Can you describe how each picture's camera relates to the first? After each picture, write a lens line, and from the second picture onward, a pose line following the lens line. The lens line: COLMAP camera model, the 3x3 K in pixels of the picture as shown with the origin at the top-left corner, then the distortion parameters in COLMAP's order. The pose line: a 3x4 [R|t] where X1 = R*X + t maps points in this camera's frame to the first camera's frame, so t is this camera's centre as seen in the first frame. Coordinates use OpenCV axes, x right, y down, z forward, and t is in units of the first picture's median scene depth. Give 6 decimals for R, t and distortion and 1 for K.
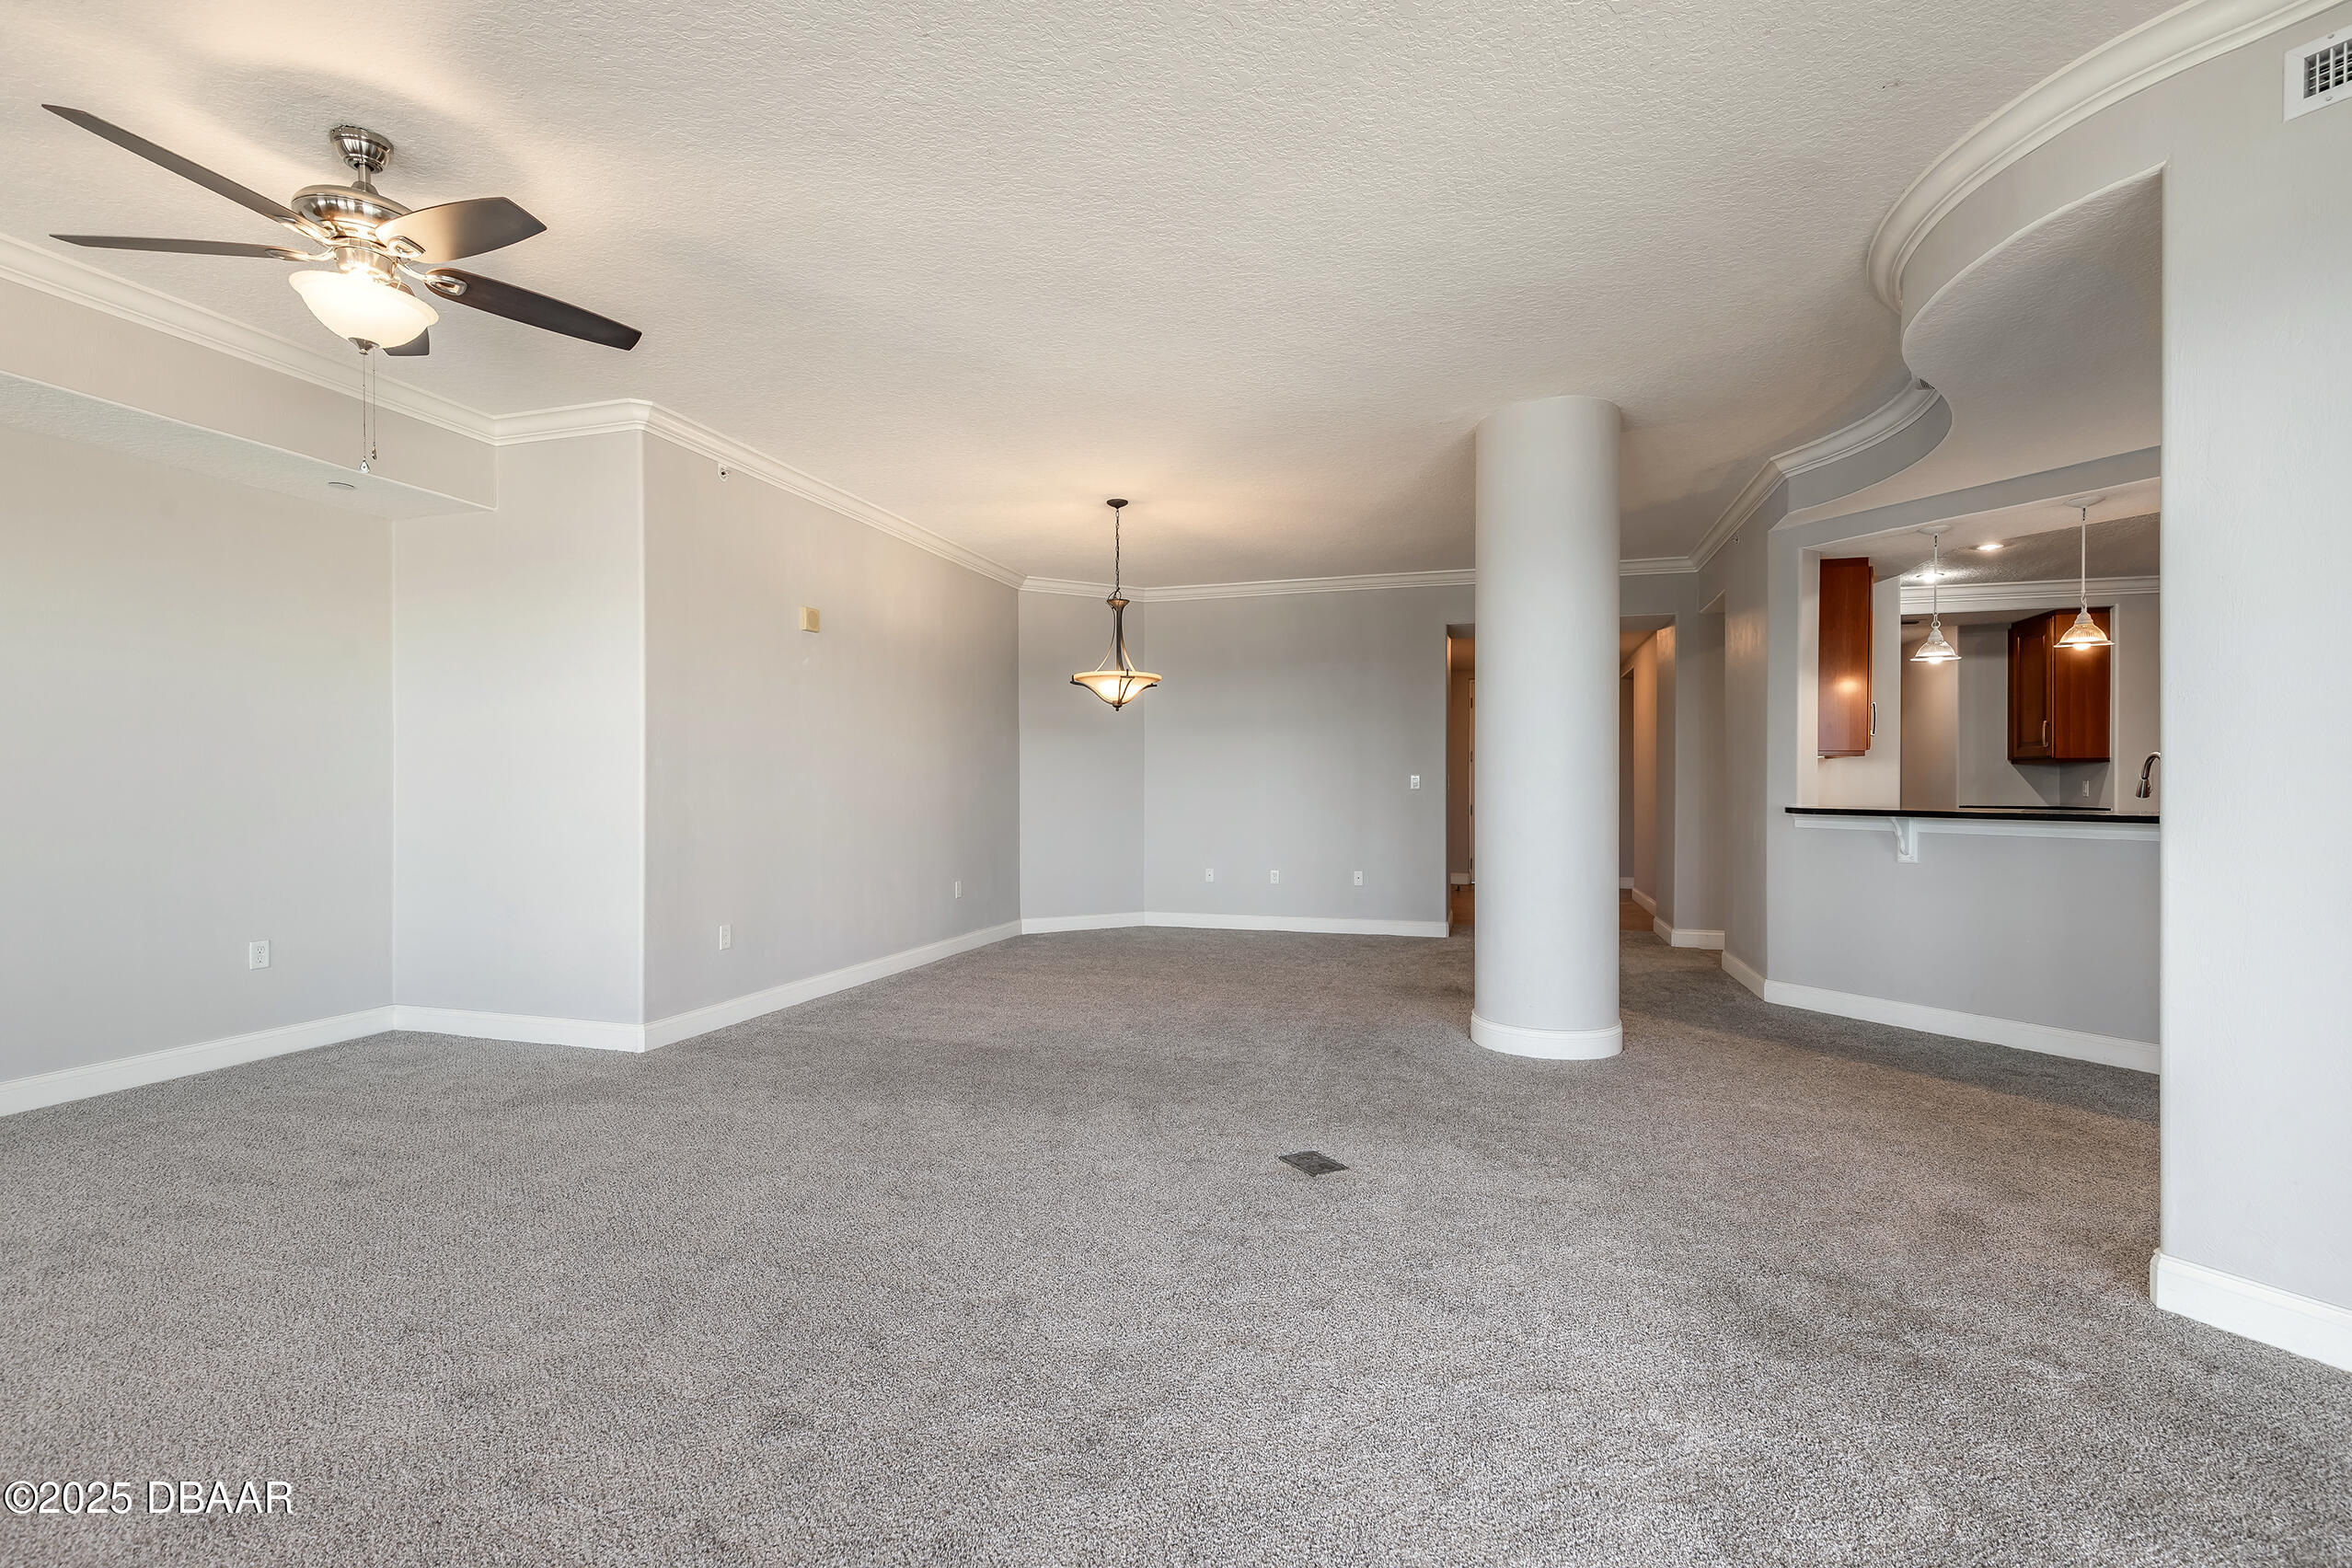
lens RADIAL K [[1061.1, 0, 1172.5], [0, 1061.1, 790.8], [0, 0, 1]] dist [0.003119, 0.000502]
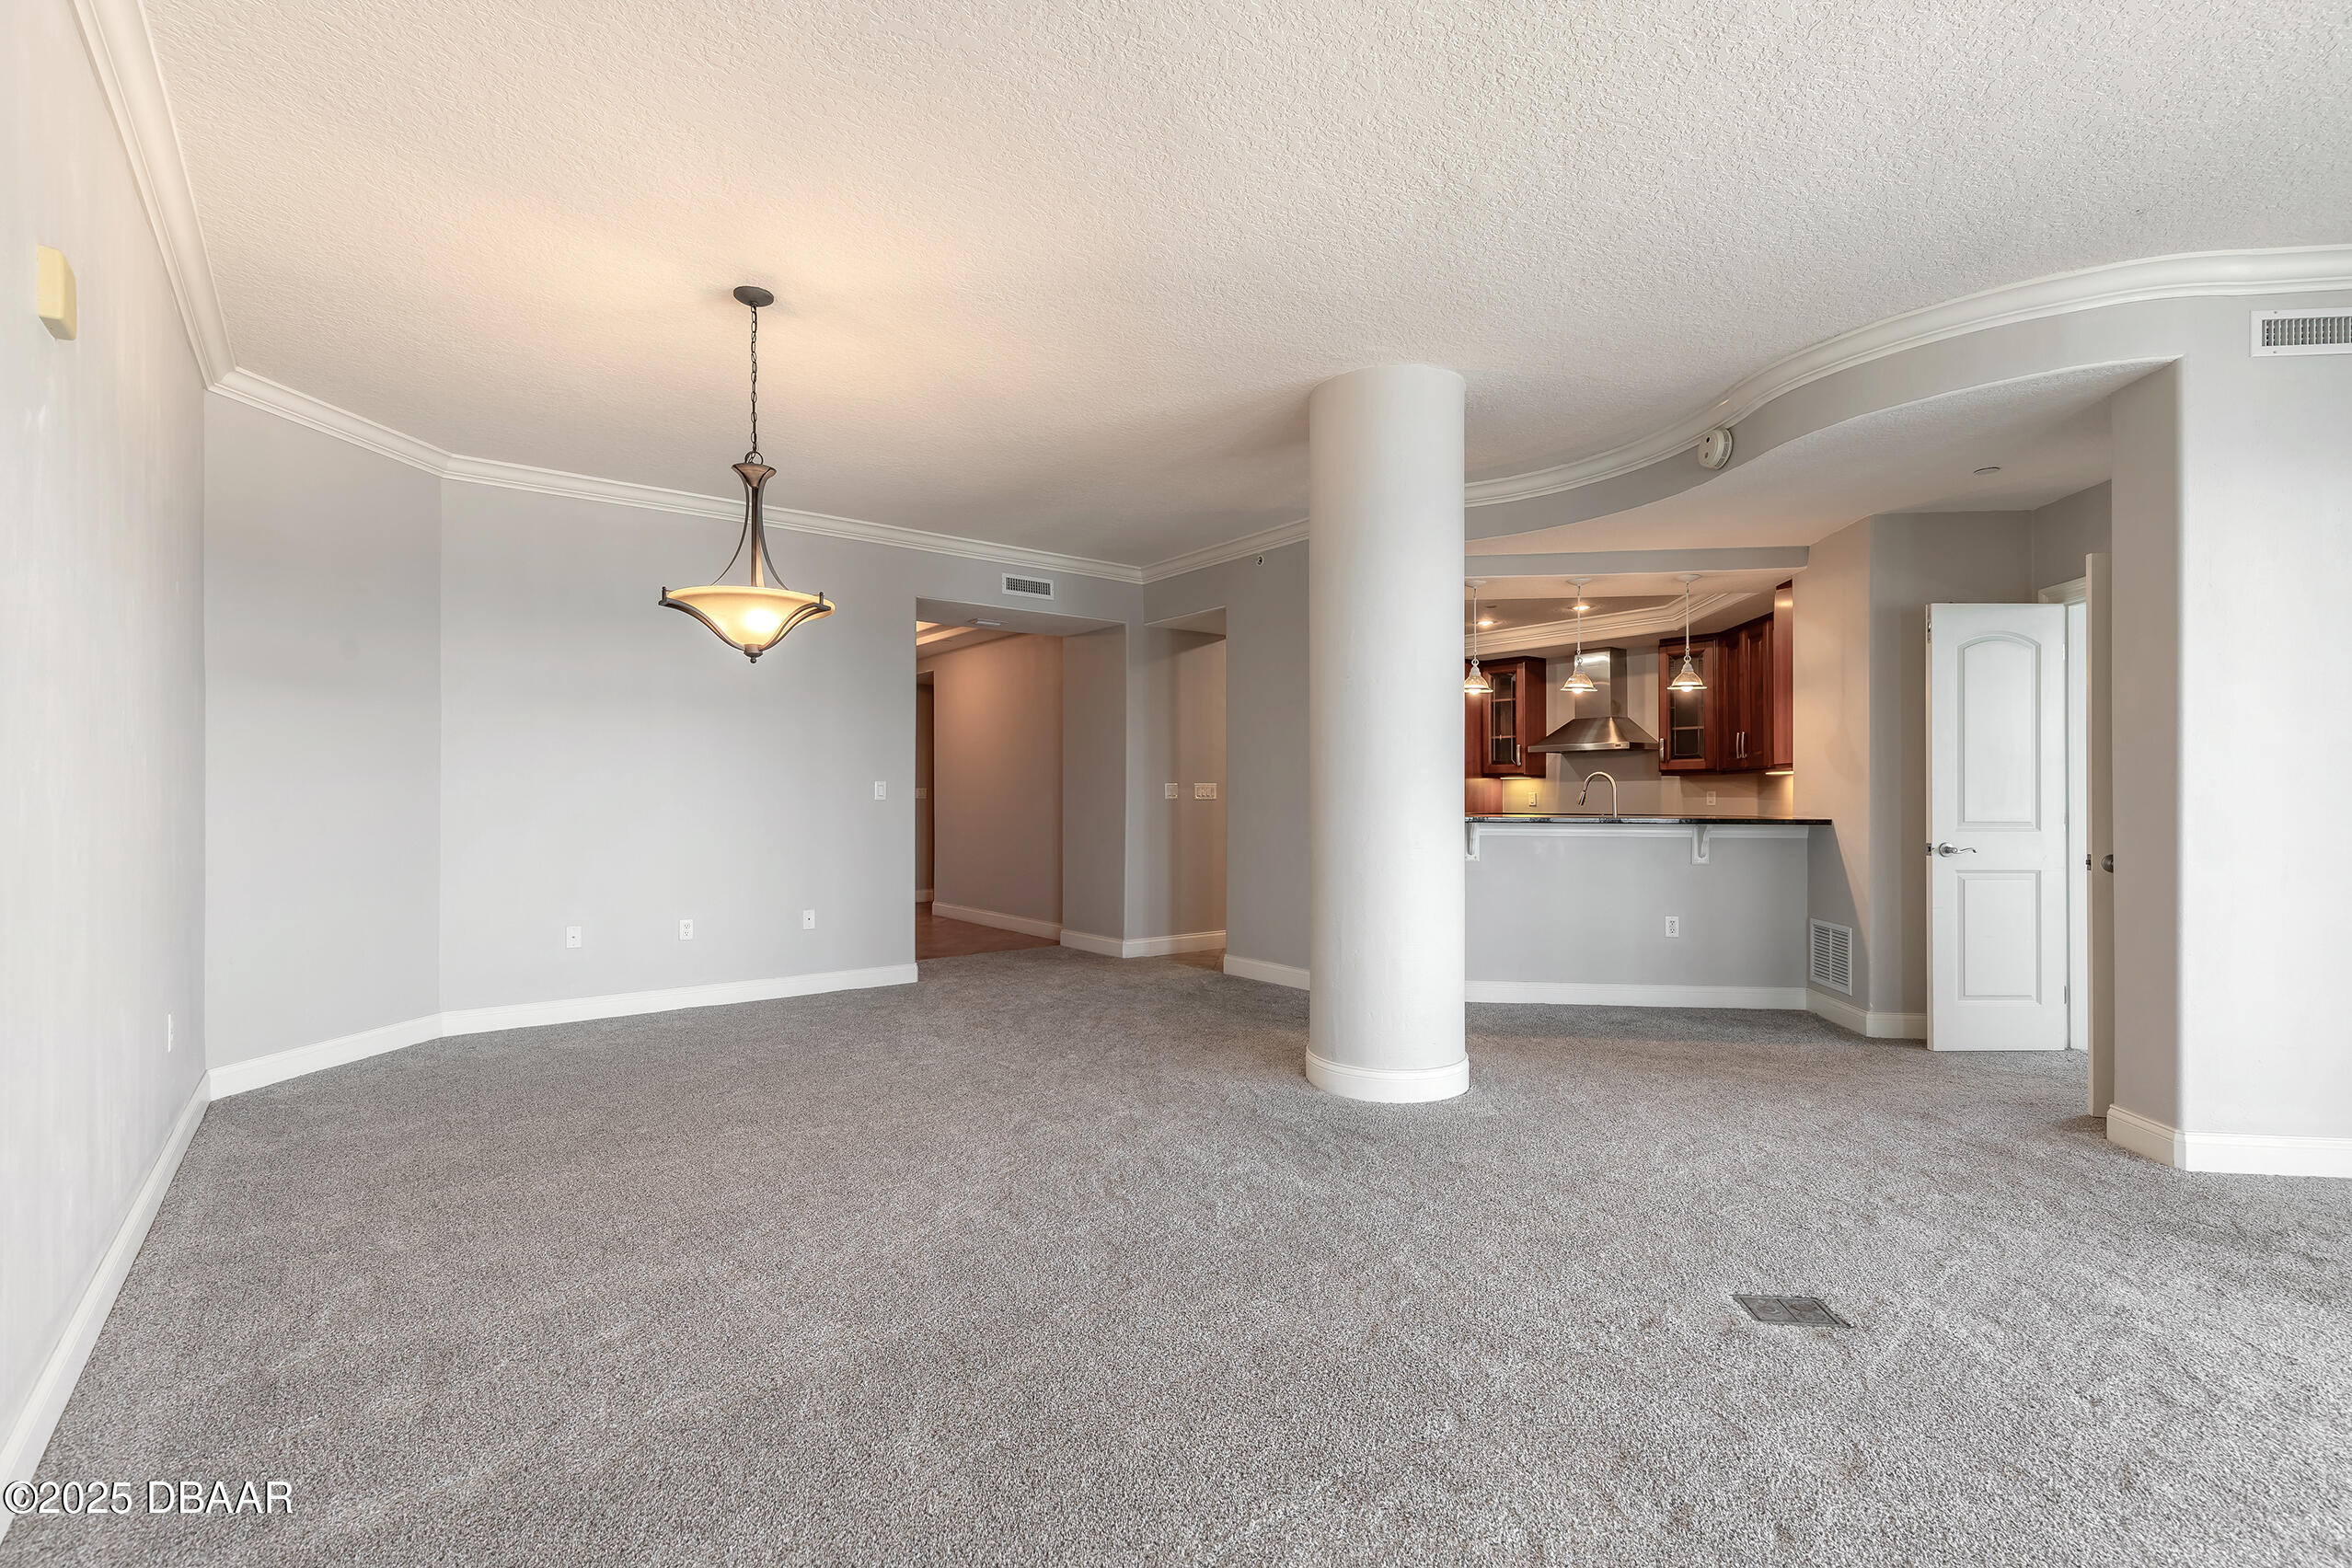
lens RADIAL K [[1061.1, 0, 1172.5], [0, 1061.1, 790.8], [0, 0, 1]] dist [0.003119, 0.000502]
pose [[0.581642, 0.001897, 0.813443, -0.435399], [0.003414, 0.999983, -0.004773, -0.004889], [-0.813438, 0.005553, 0.581626, 0.556553]]
